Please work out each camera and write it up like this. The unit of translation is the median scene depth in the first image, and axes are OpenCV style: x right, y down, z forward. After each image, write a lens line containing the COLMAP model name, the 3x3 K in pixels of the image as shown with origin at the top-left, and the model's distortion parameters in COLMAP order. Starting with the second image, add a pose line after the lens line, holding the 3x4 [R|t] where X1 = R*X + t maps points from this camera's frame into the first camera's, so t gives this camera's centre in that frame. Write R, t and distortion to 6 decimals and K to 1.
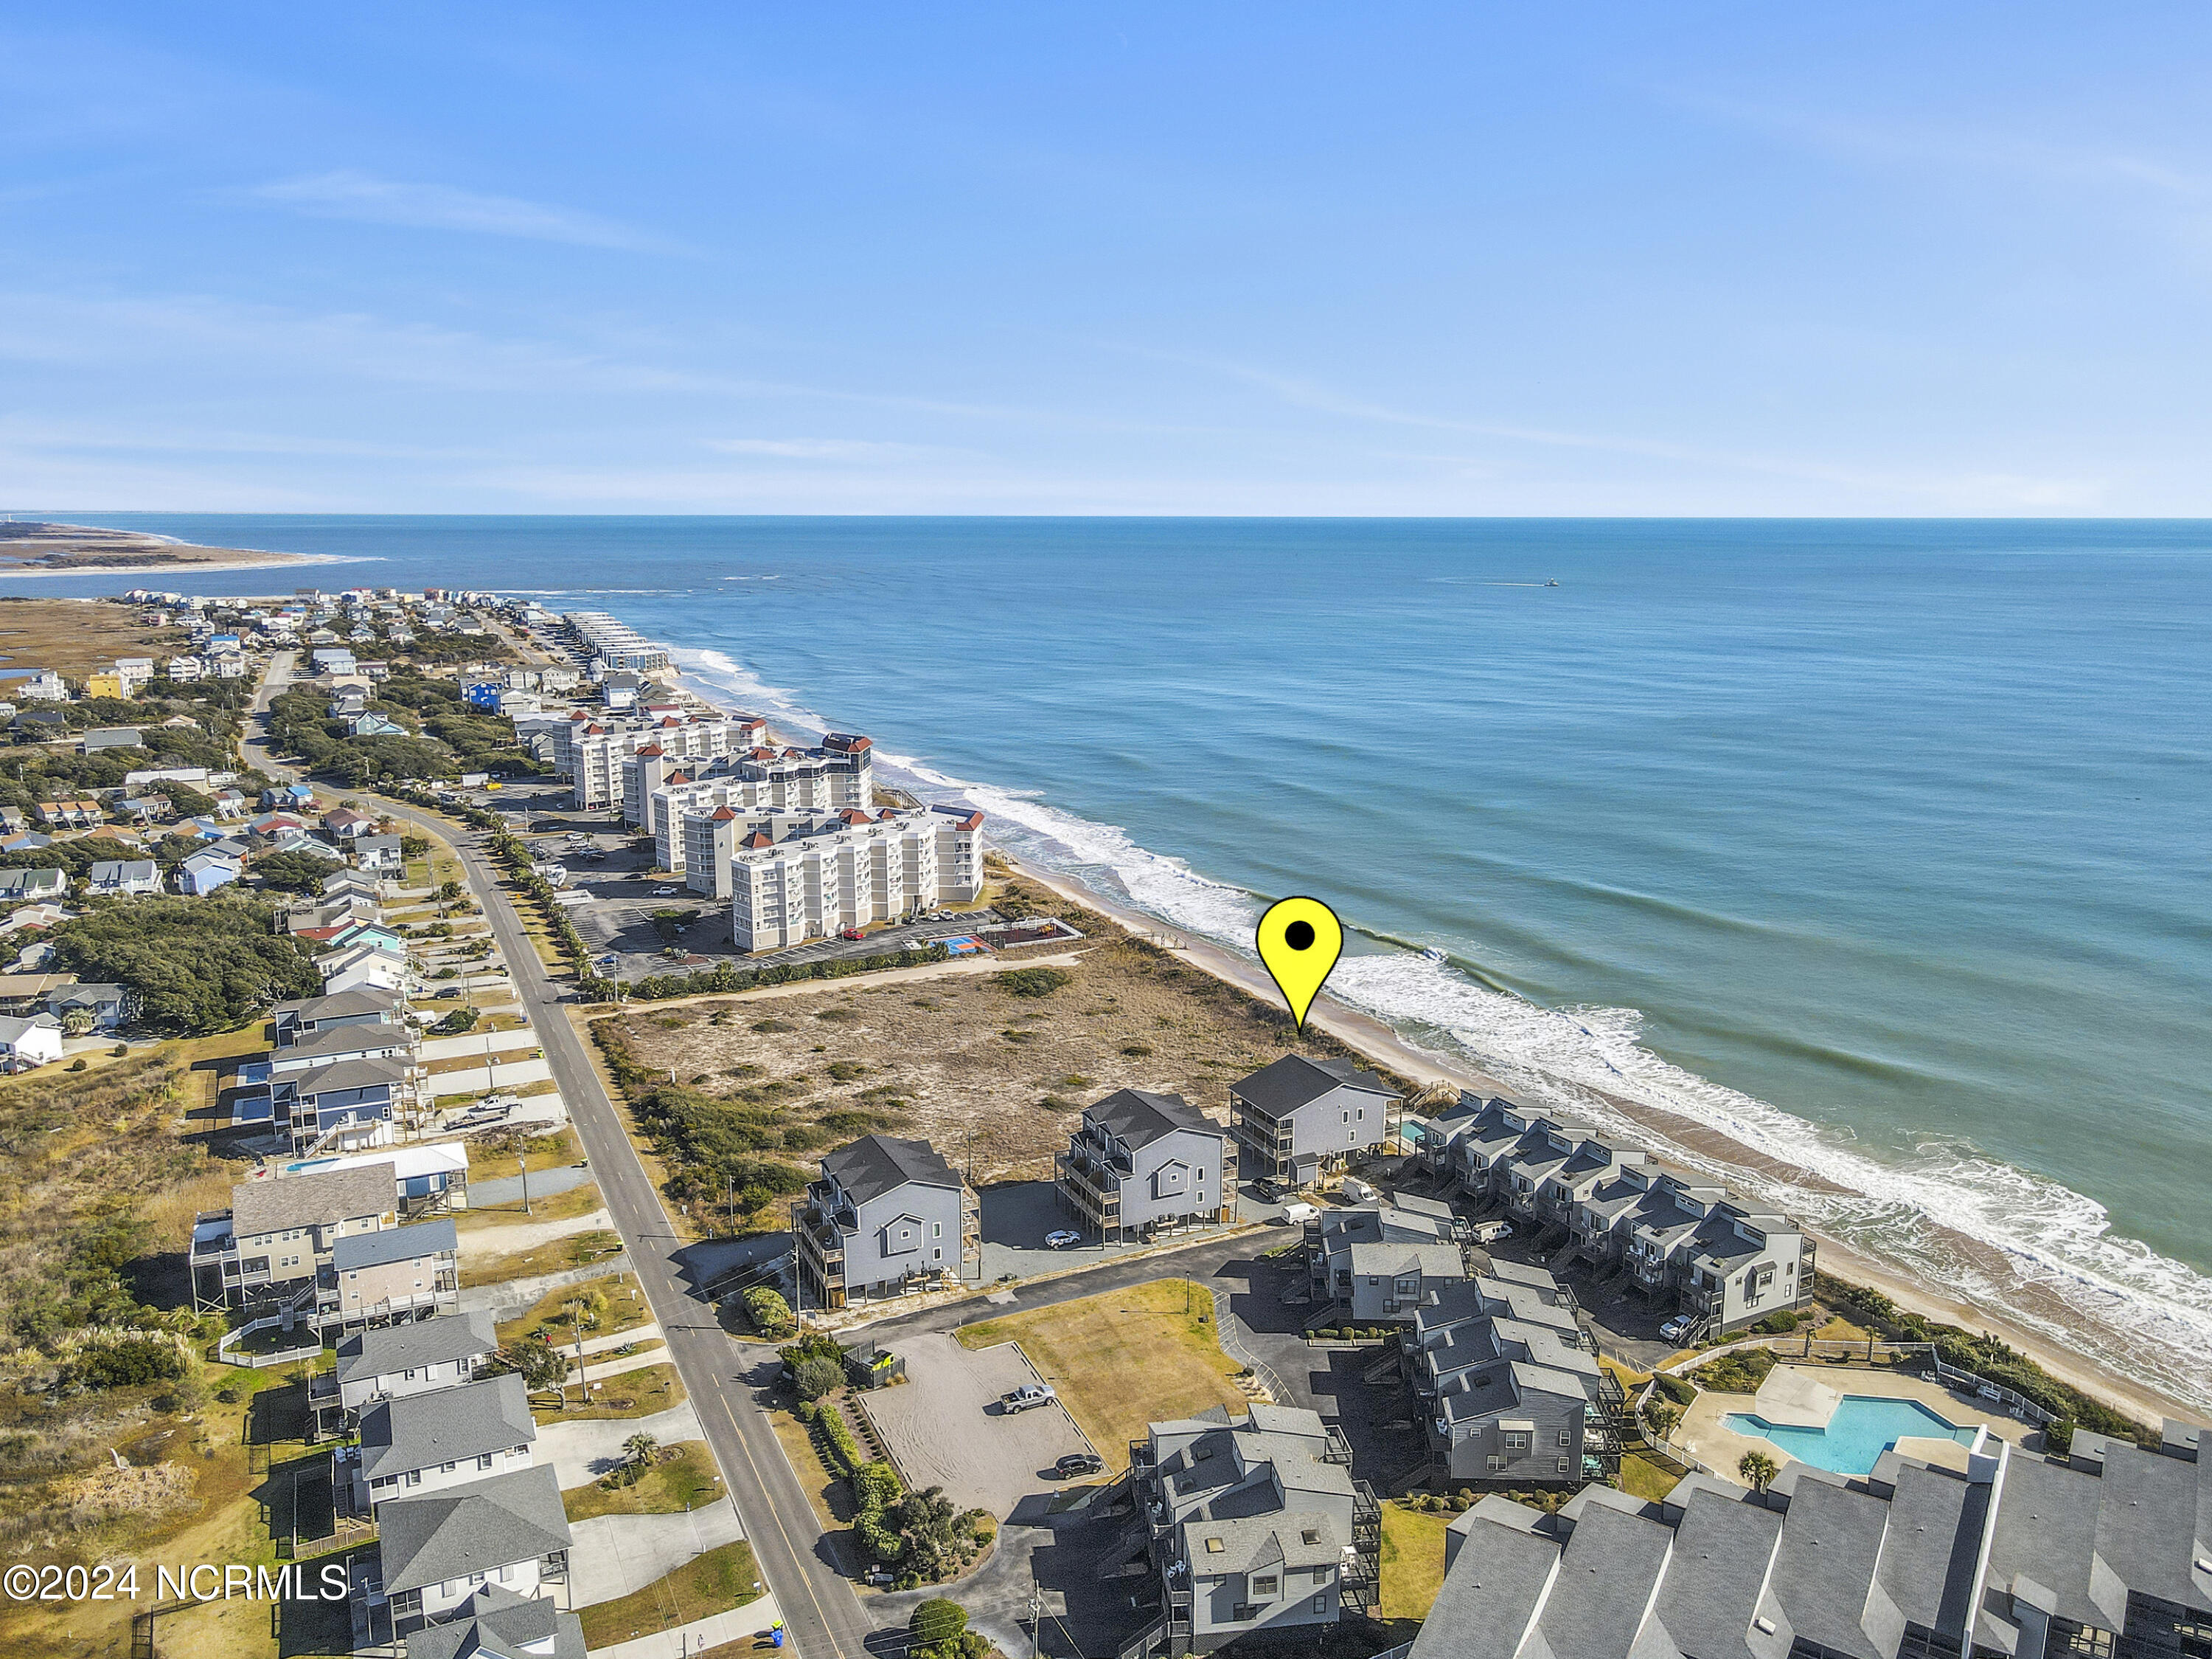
lens RADIAL K [[1652.6, 0, 1106.0], [0, 1652.6, 829.5], [0, 0, 1]] dist [0.021826, 0.007284]
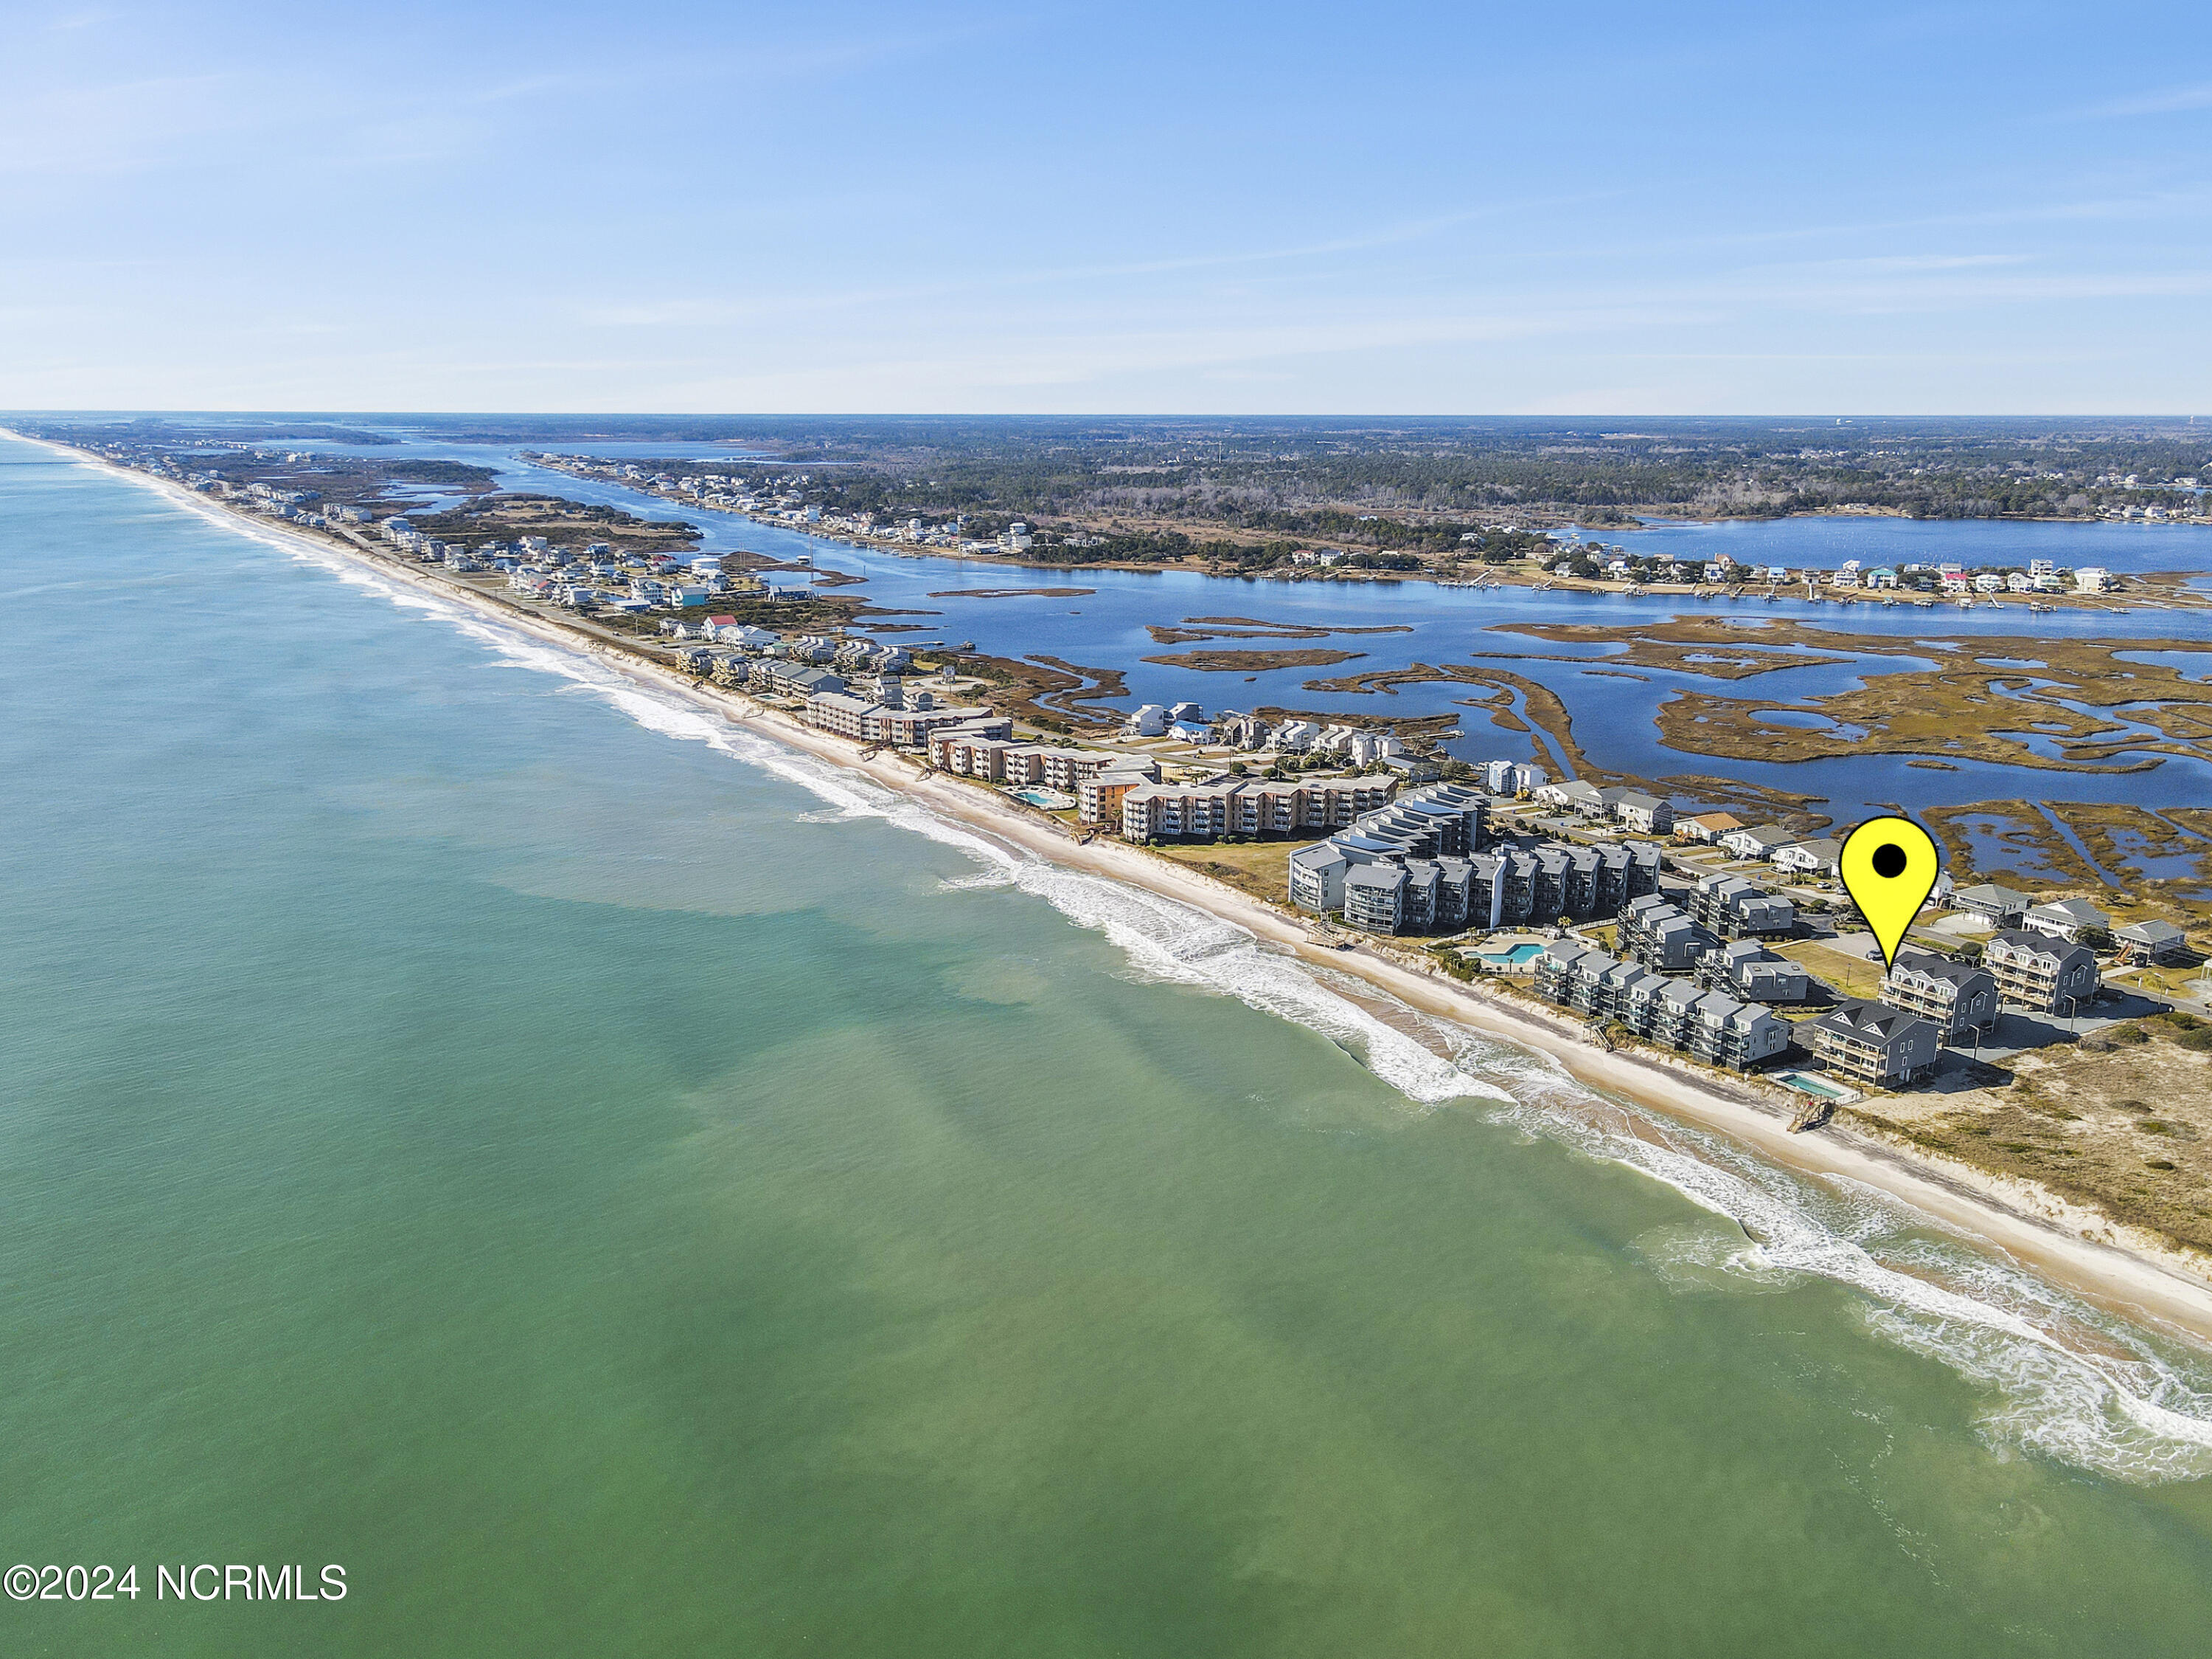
lens RADIAL K [[1652.6, 0, 1106.0], [0, 1652.6, 829.5], [0, 0, 1]] dist [0.021826, 0.007284]
pose [[-0.995239, 0.025093, -0.094176, 0.718663], [-0.017723, 0.903580, 0.428052, -0.452135], [0.095837, 0.427684, -0.898834, 1.718368]]
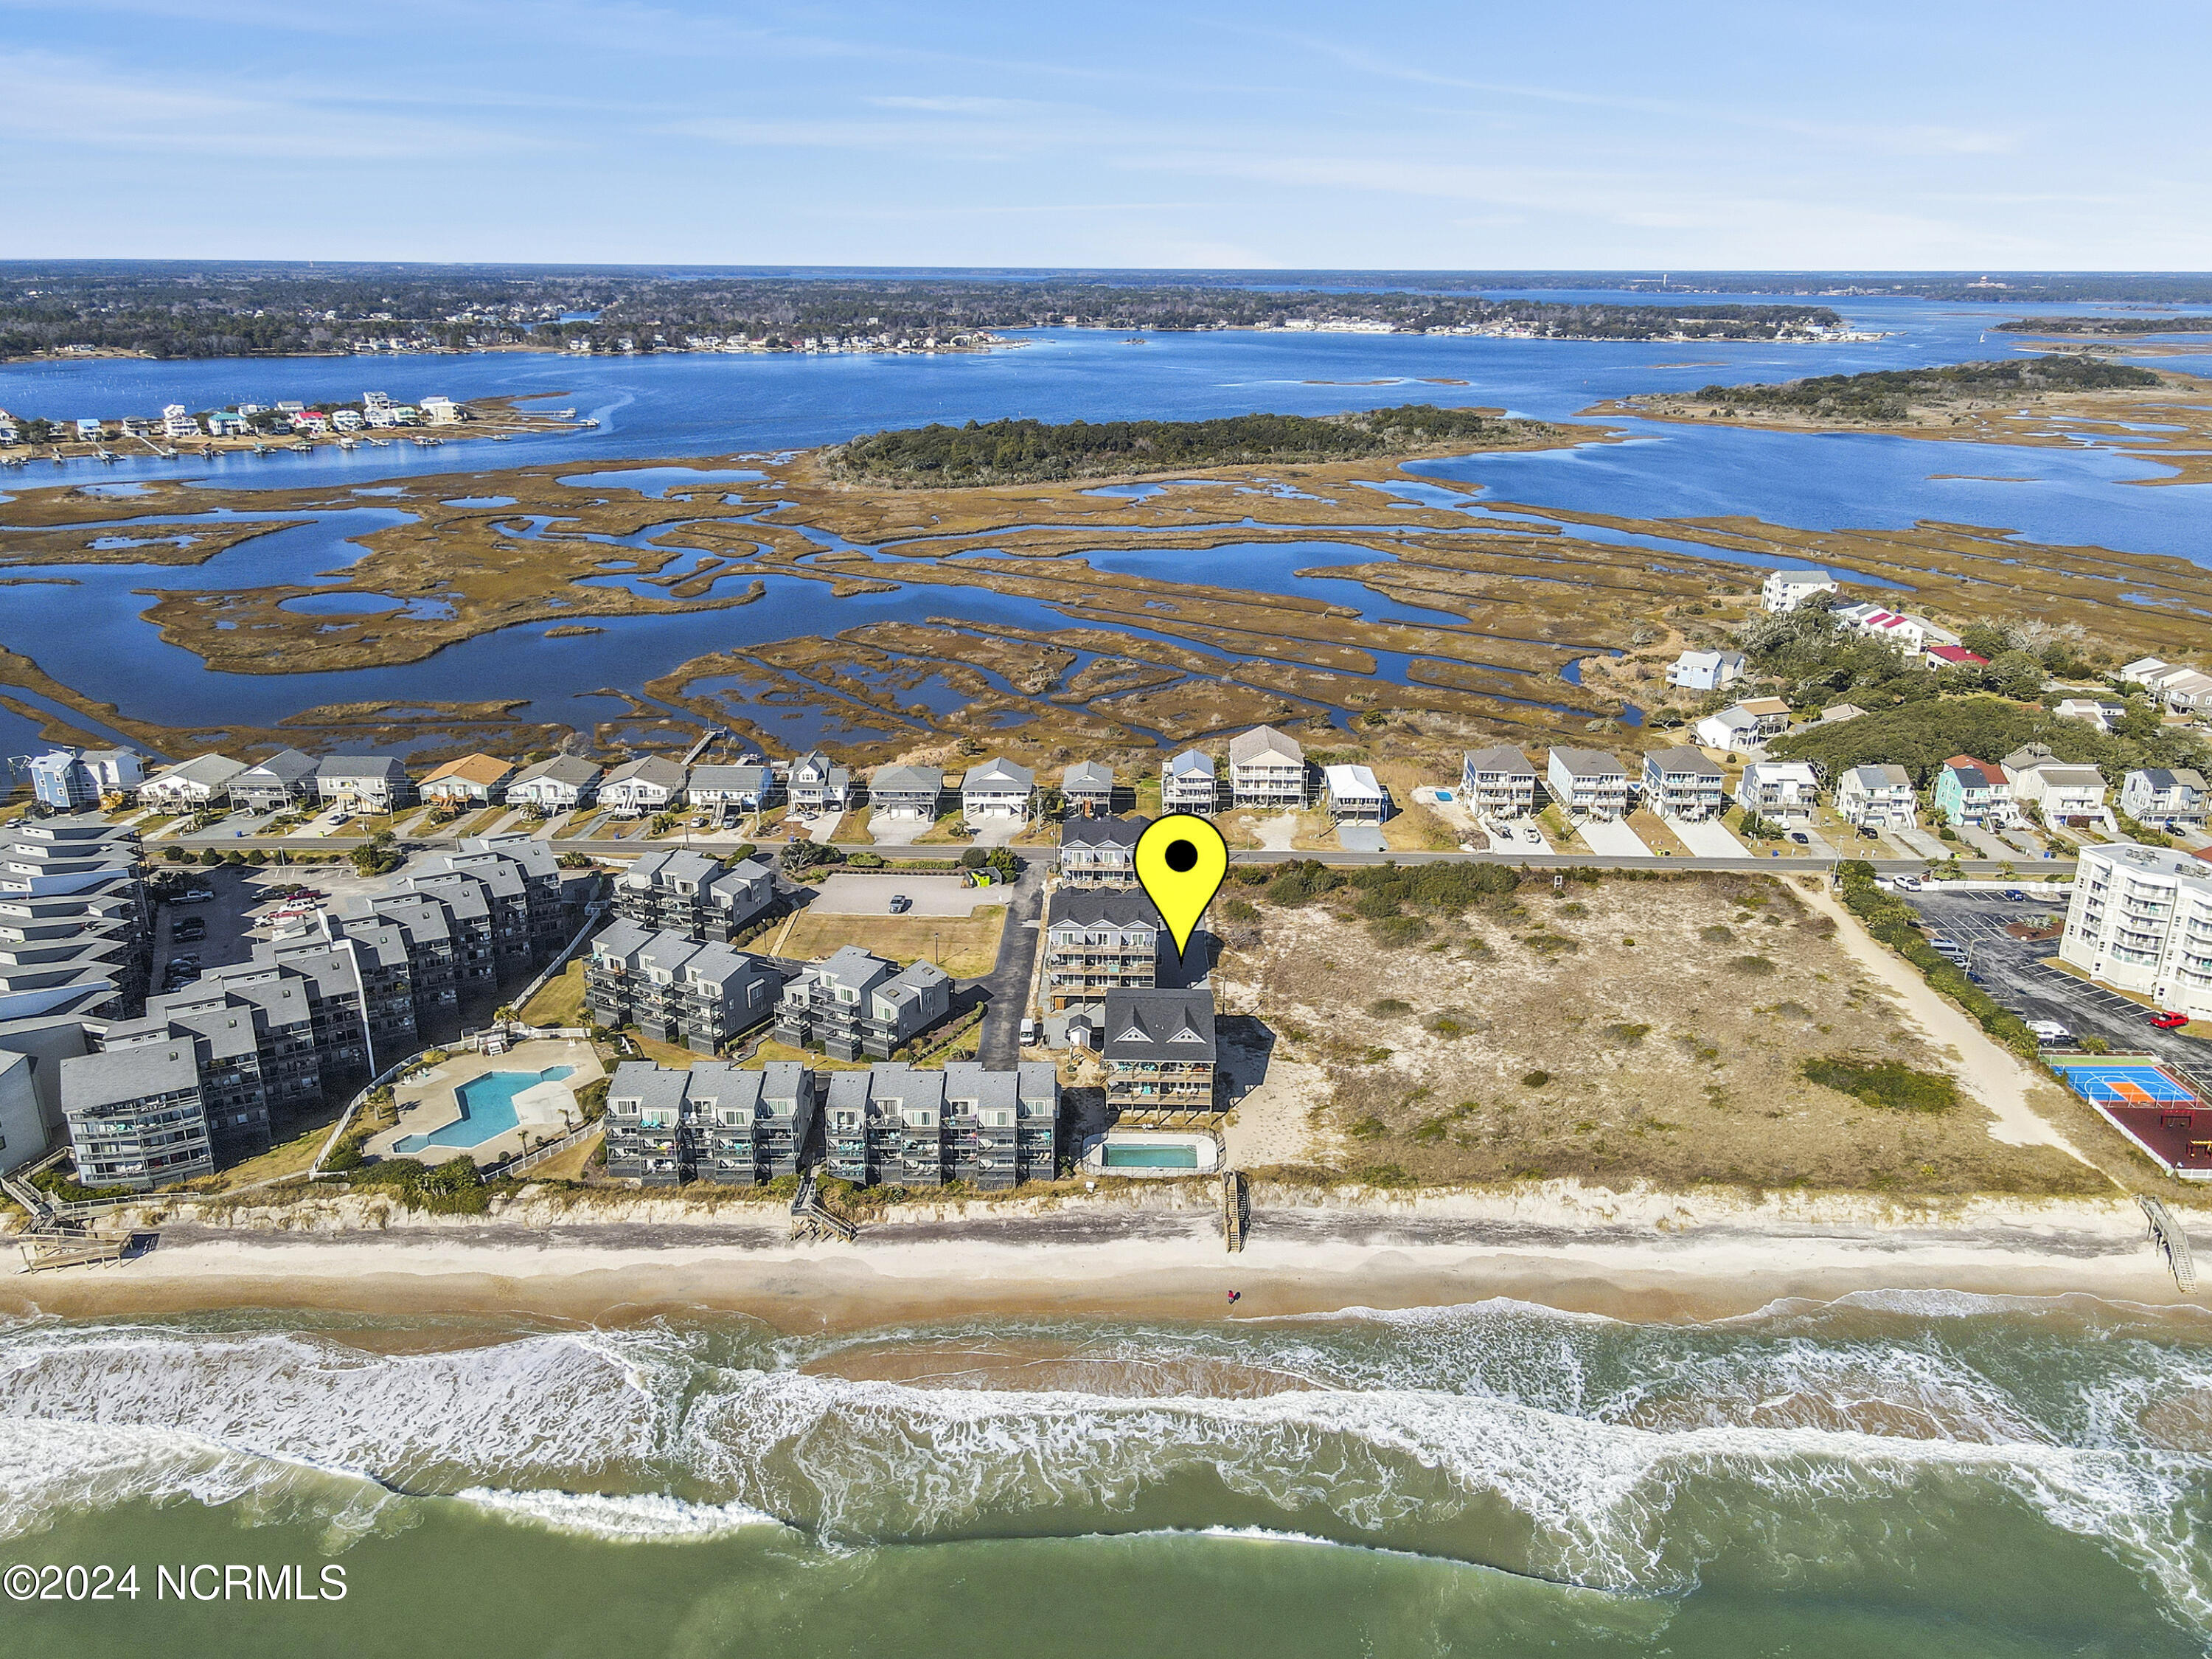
lens RADIAL K [[1623.4, 0, 1106.0], [0, 1623.4, 829.5], [0, 0, 1]] dist [0.009965, 0.011947]
pose [[-0.450628, 0.296423, -0.842062, 0.708284], [-0.174830, 0.895693, 0.408863, -0.244627], [0.875425, 0.331462, -0.351800, 1.037025]]
